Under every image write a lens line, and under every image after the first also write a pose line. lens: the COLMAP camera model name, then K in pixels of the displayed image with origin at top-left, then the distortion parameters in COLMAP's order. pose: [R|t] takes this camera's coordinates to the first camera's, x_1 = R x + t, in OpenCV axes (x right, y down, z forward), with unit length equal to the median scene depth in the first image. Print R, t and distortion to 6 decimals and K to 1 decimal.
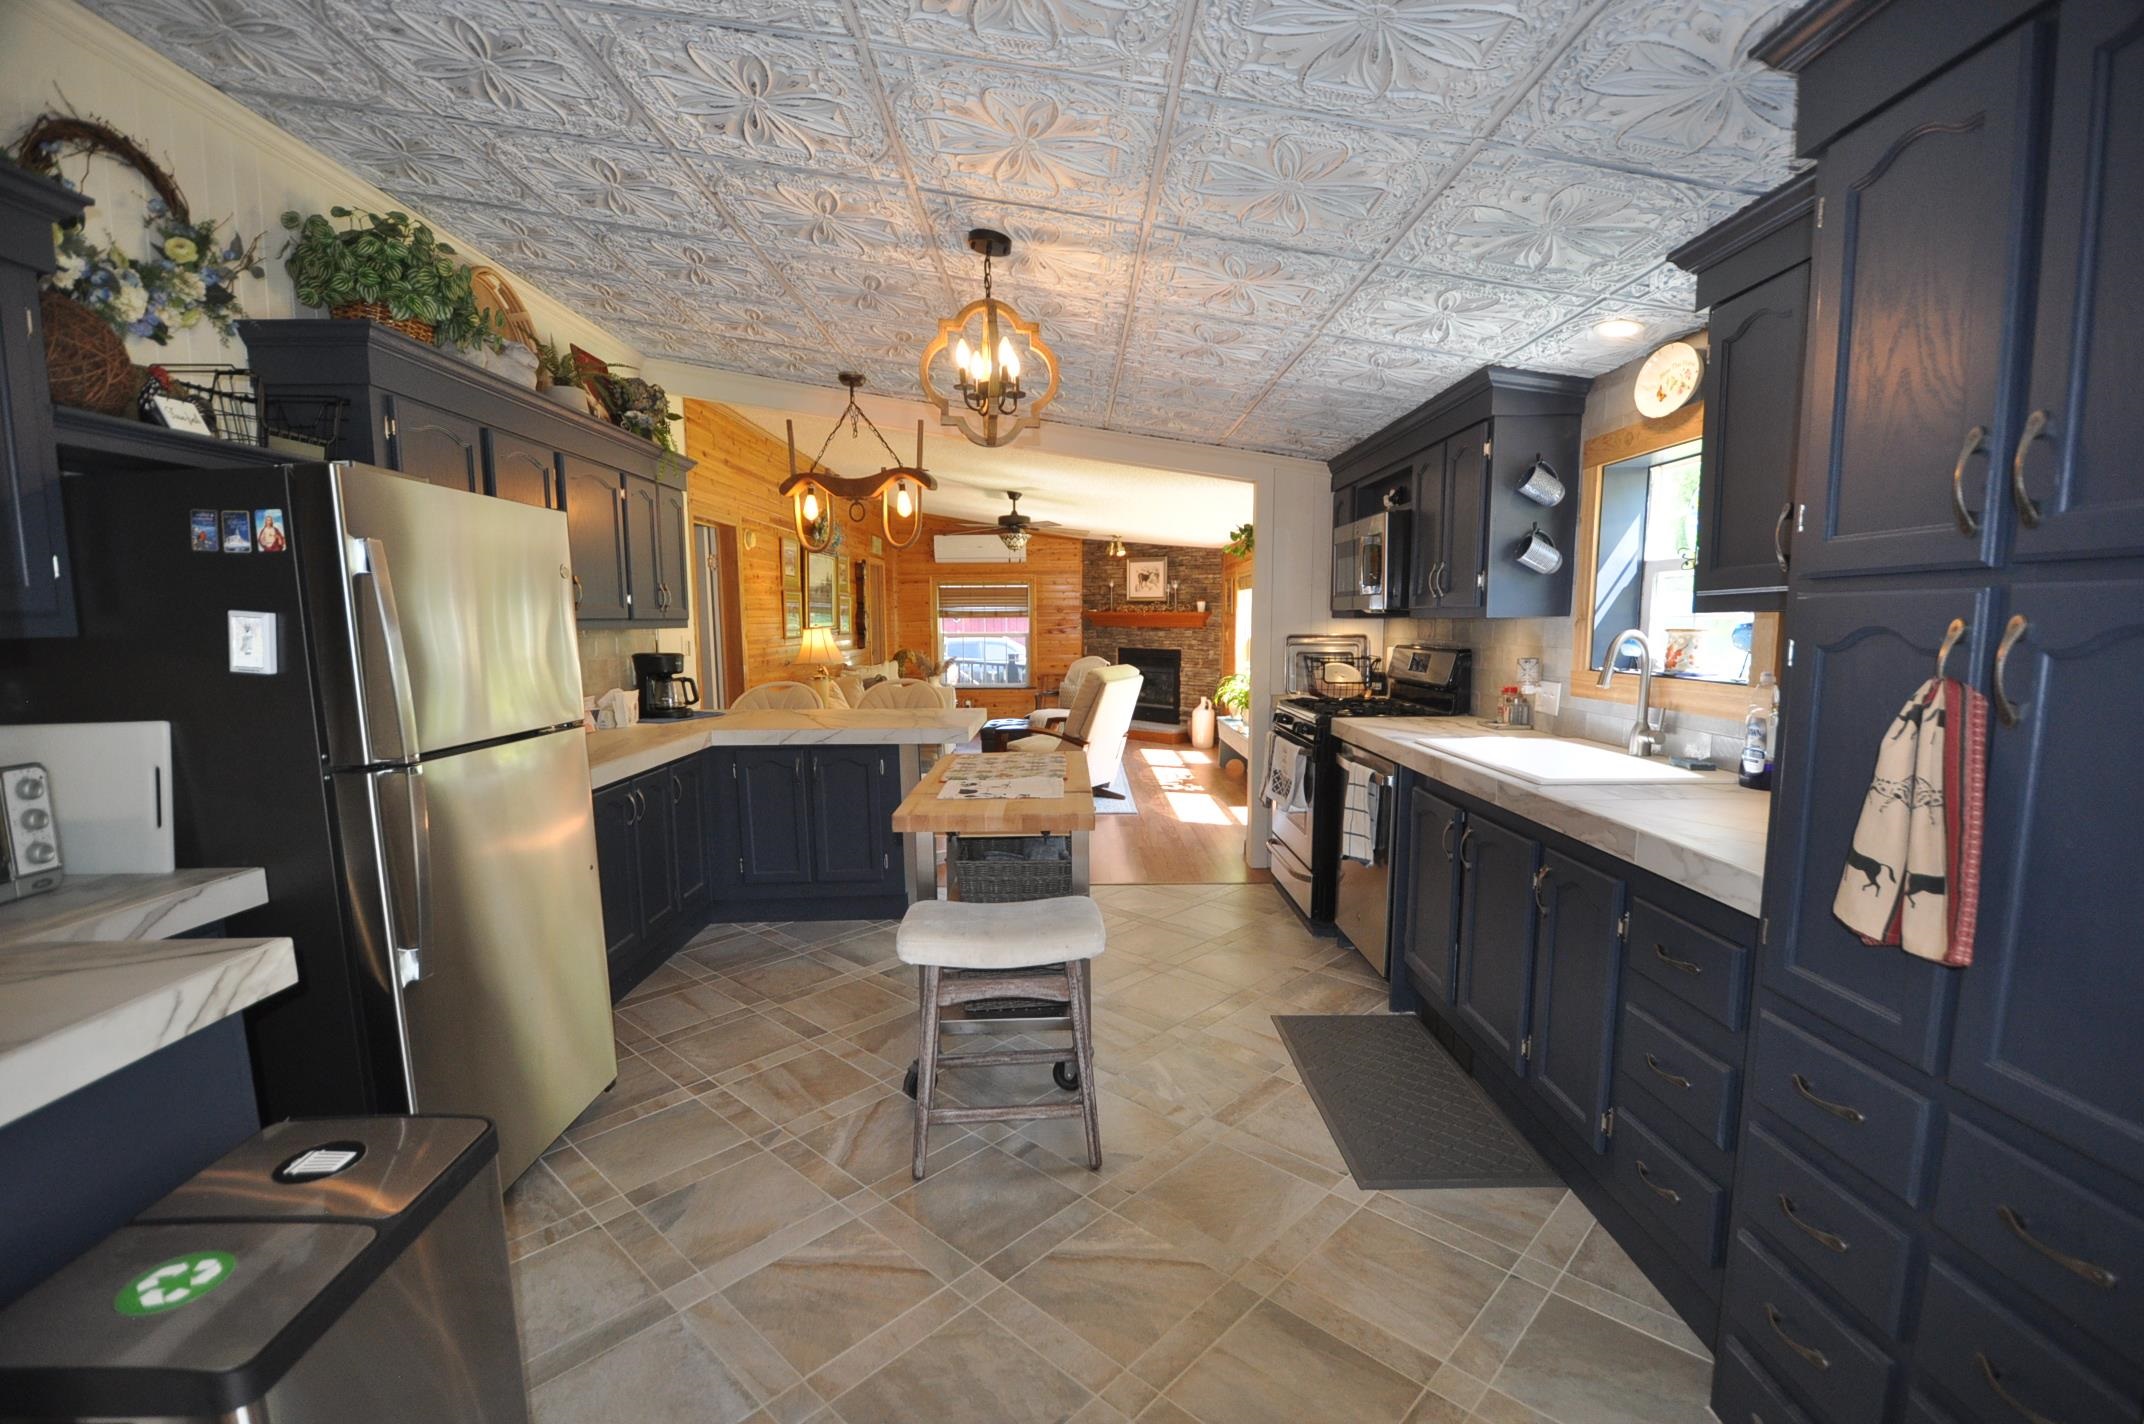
lens RADIAL K [[936.5, 0, 1073.1], [0, 936.5, 739.1], [0, 0, 1]] dist [0.015464, -0.022059]
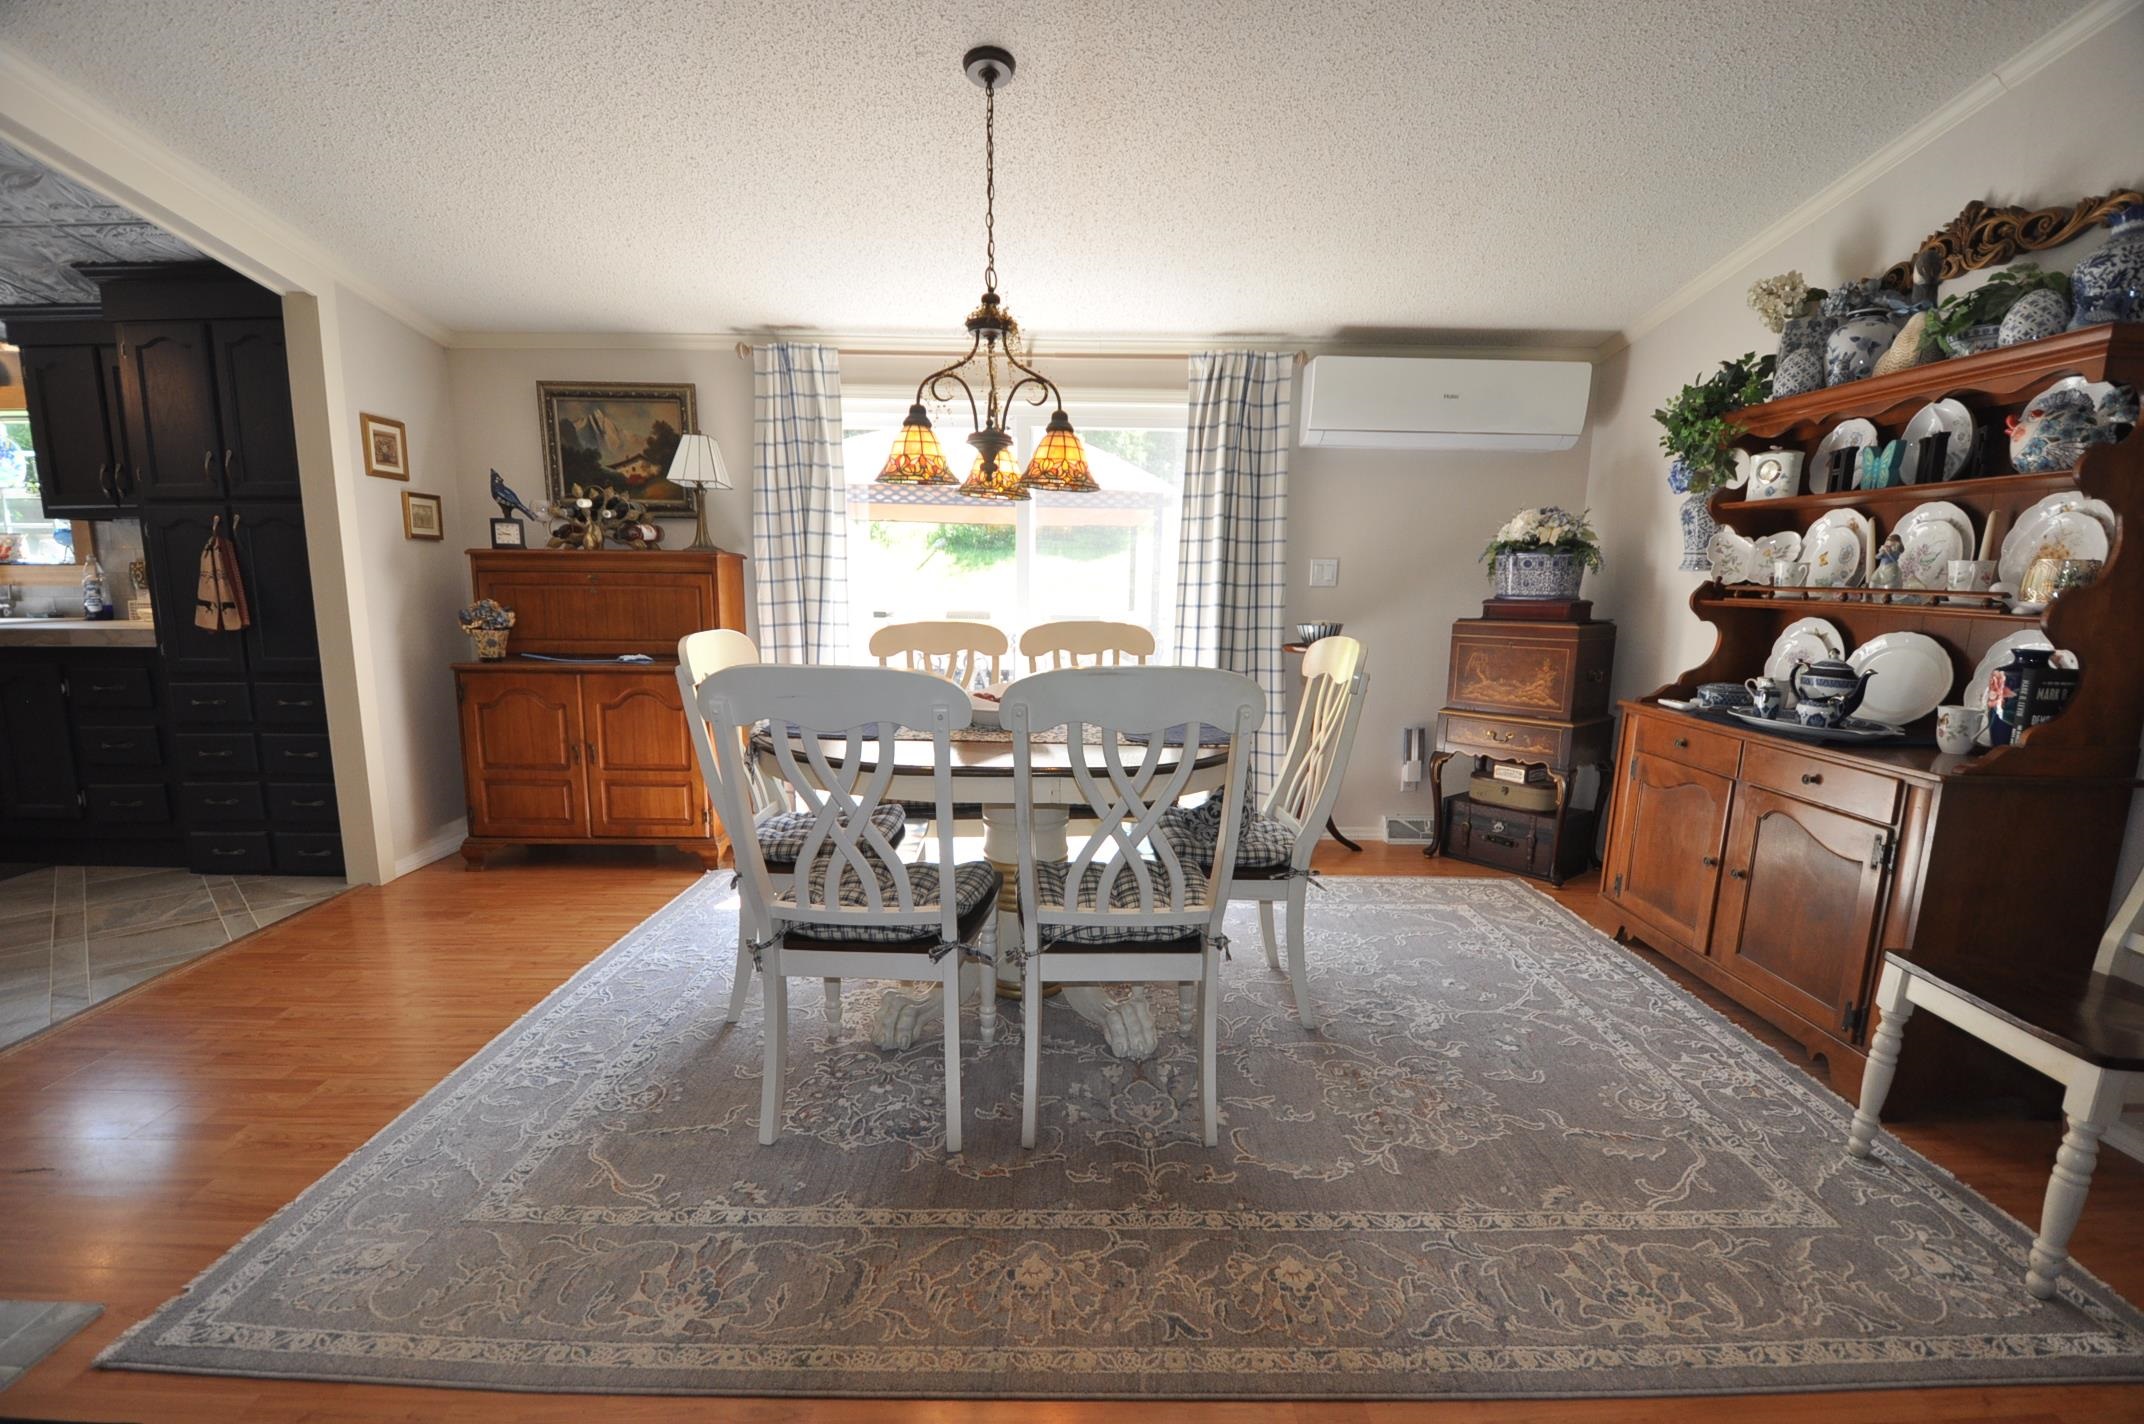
lens RADIAL K [[936.5, 0, 1073.1], [0, 936.5, 739.1], [0, 0, 1]] dist [0.015464, -0.022059]
pose [[-0.005969, -0.163350, 0.986550, -0.474427], [0.114857, 0.979926, 0.162949, 0.089517], [-0.993364, 0.114285, 0.012912, -0.374674]]
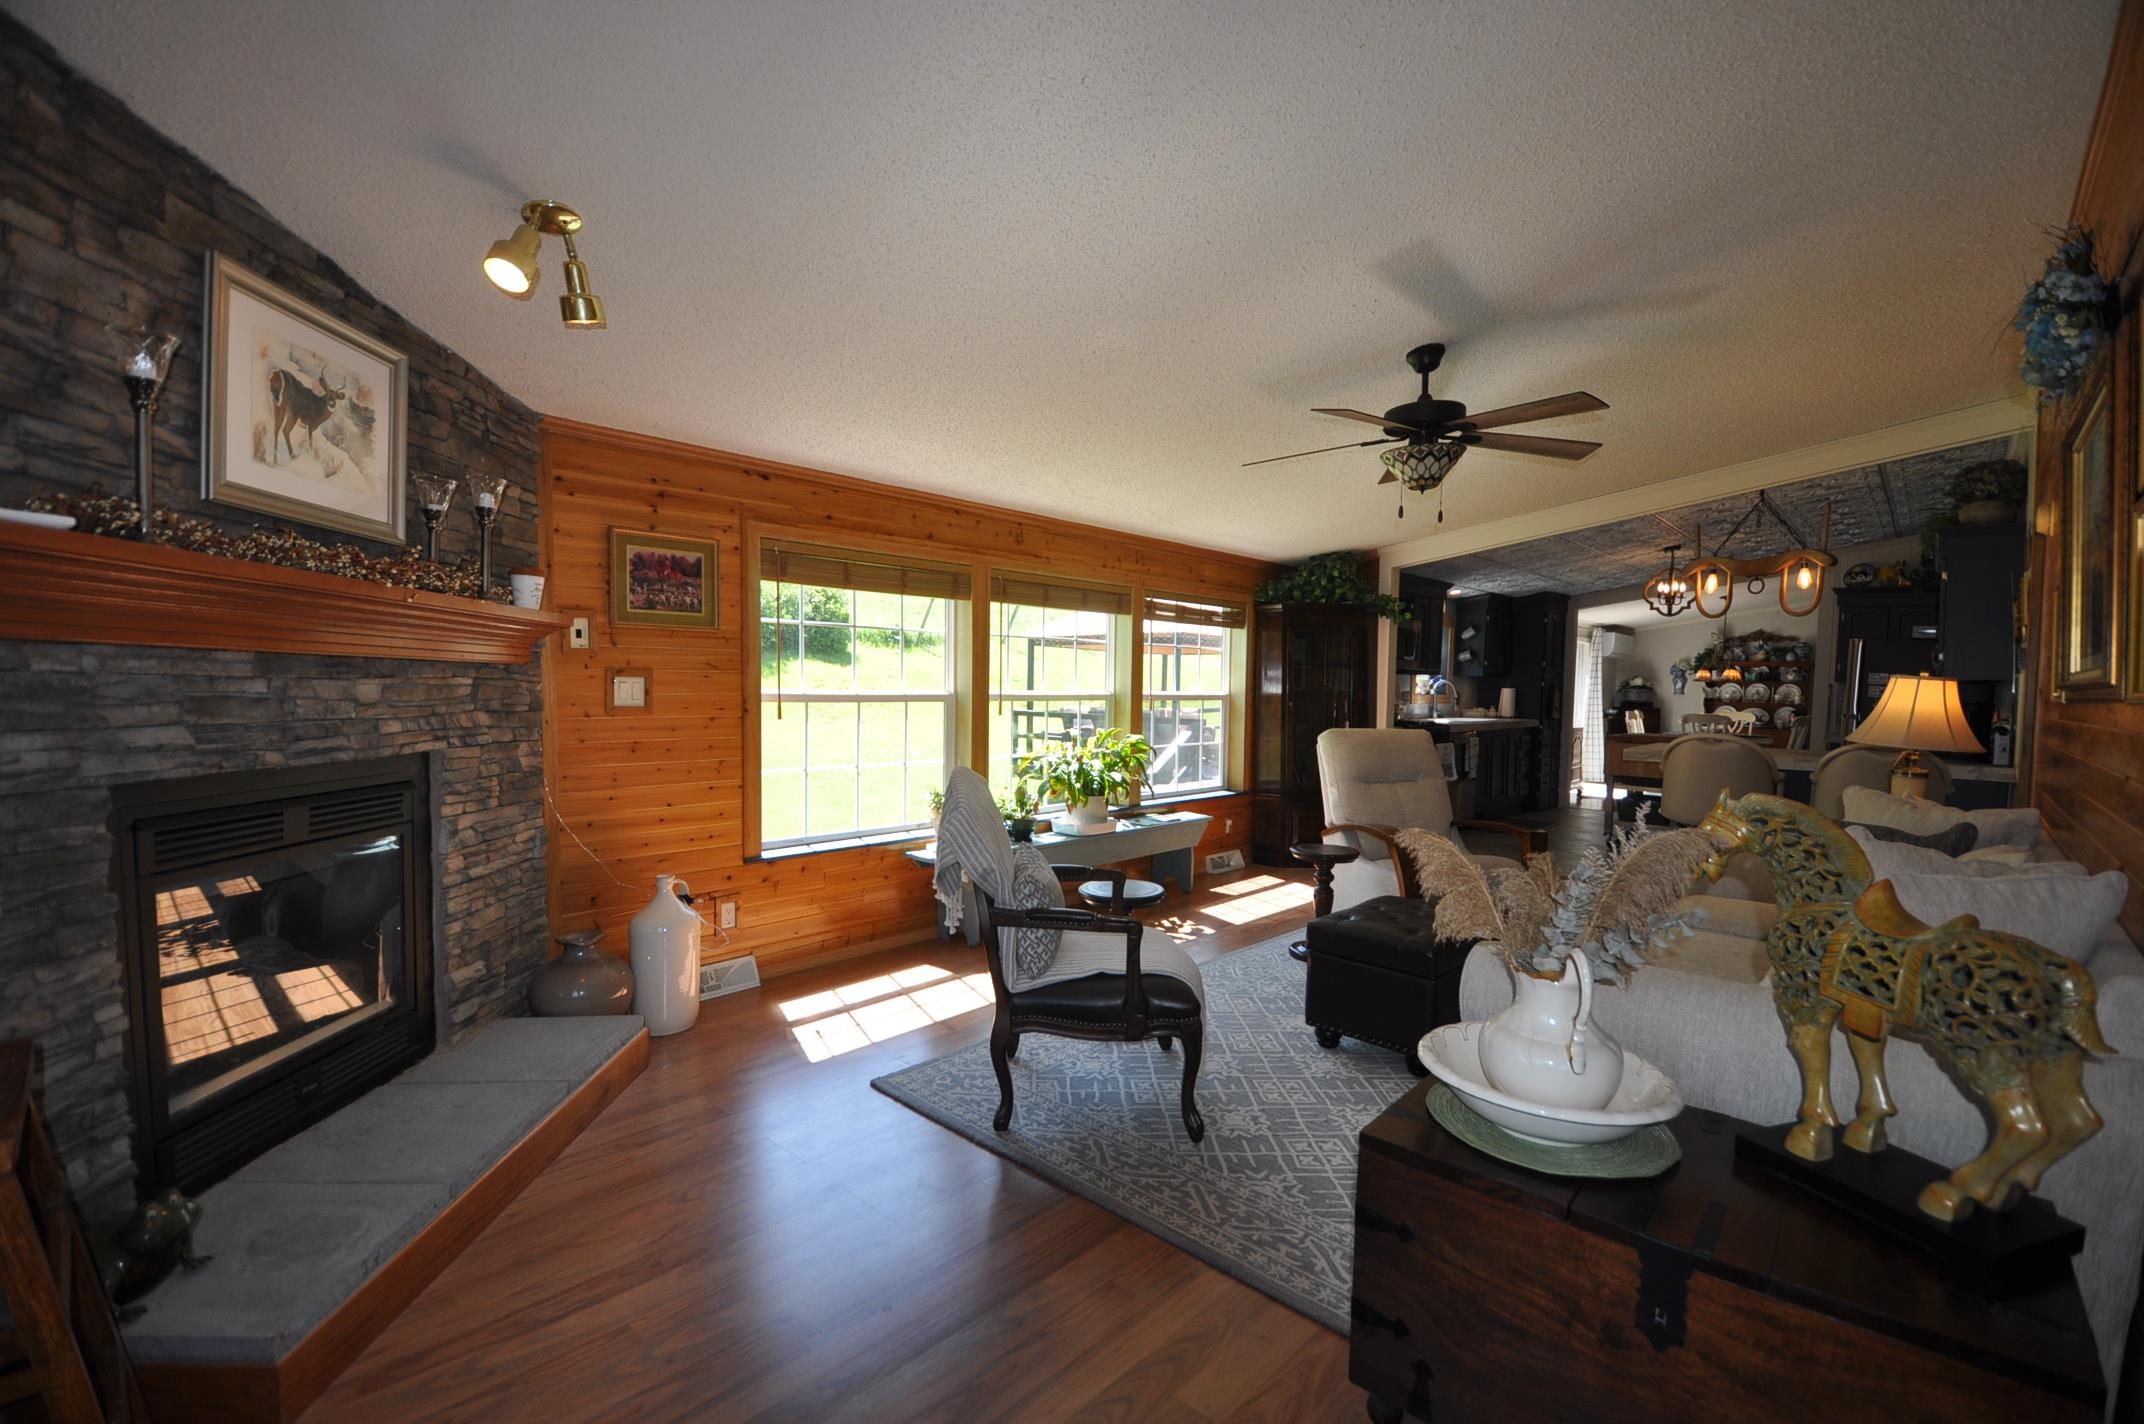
lens RADIAL K [[936.5, 0, 1073.1], [0, 936.5, 739.1], [0, 0, 1]] dist [0.015464, -0.022059]
pose [[-0.732077, -0.045925, 0.679673, -0.381953], [0.074948, 0.986238, 0.147366, -0.262406], [-0.677087, 0.158823, -0.718560, 2.273461]]
